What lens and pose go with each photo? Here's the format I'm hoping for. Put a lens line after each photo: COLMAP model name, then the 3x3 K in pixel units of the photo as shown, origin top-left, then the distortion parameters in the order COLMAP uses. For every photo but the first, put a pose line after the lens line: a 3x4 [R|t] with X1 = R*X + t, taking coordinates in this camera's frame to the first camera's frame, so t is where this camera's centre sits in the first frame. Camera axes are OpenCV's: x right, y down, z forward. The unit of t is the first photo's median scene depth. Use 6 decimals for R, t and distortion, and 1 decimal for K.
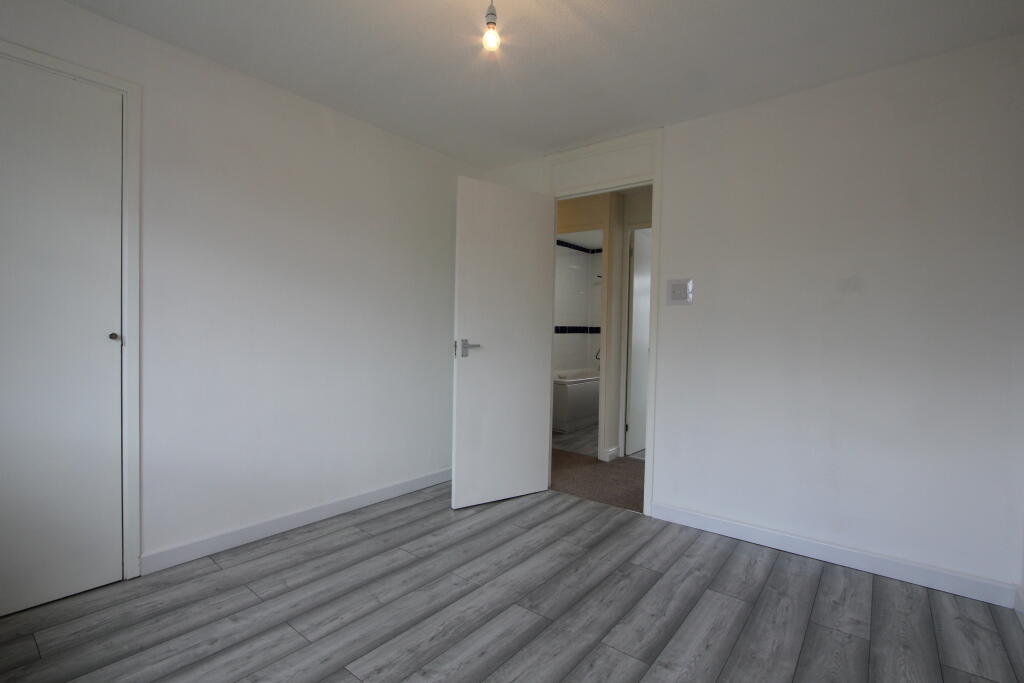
lens RADIAL K [[473.5, 0, 510.9], [0, 473.5, 343.0], [0, 0, 1]] dist [-0.029413, -0.000016]
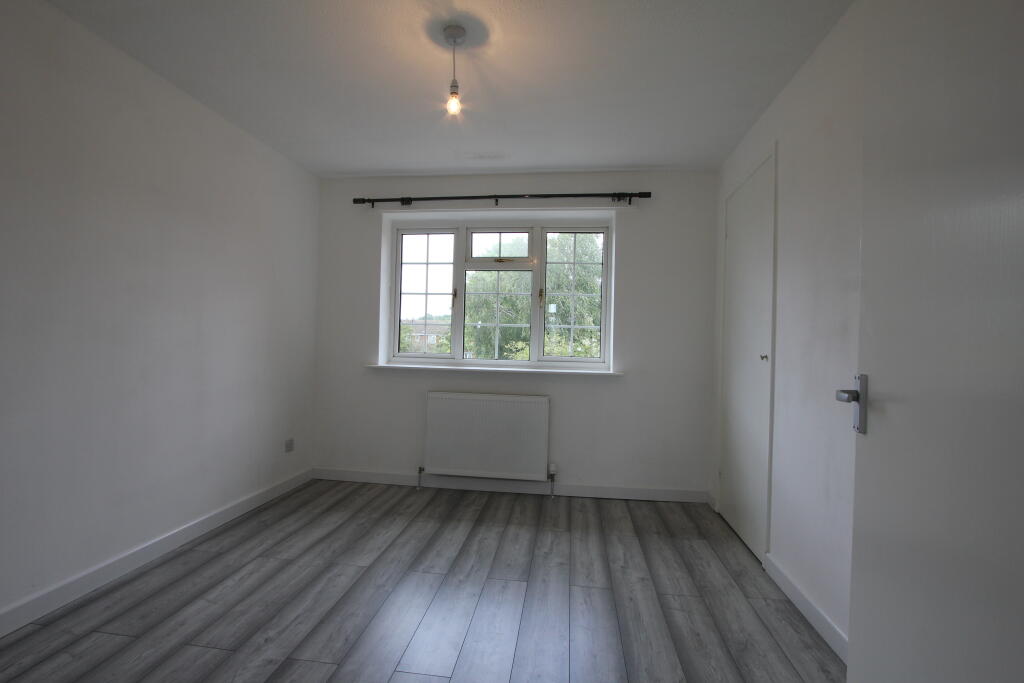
lens RADIAL K [[473.5, 0, 509.4], [0, 473.5, 341.5], [0, 0, 1]] dist [-0.029413, -0.000016]
pose [[-0.856224, -0.041504, -0.514935, 0.361571], [-0.052141, 0.998620, 0.006210, -0.028381], [0.513967, 0.032166, -0.857207, 1.742593]]
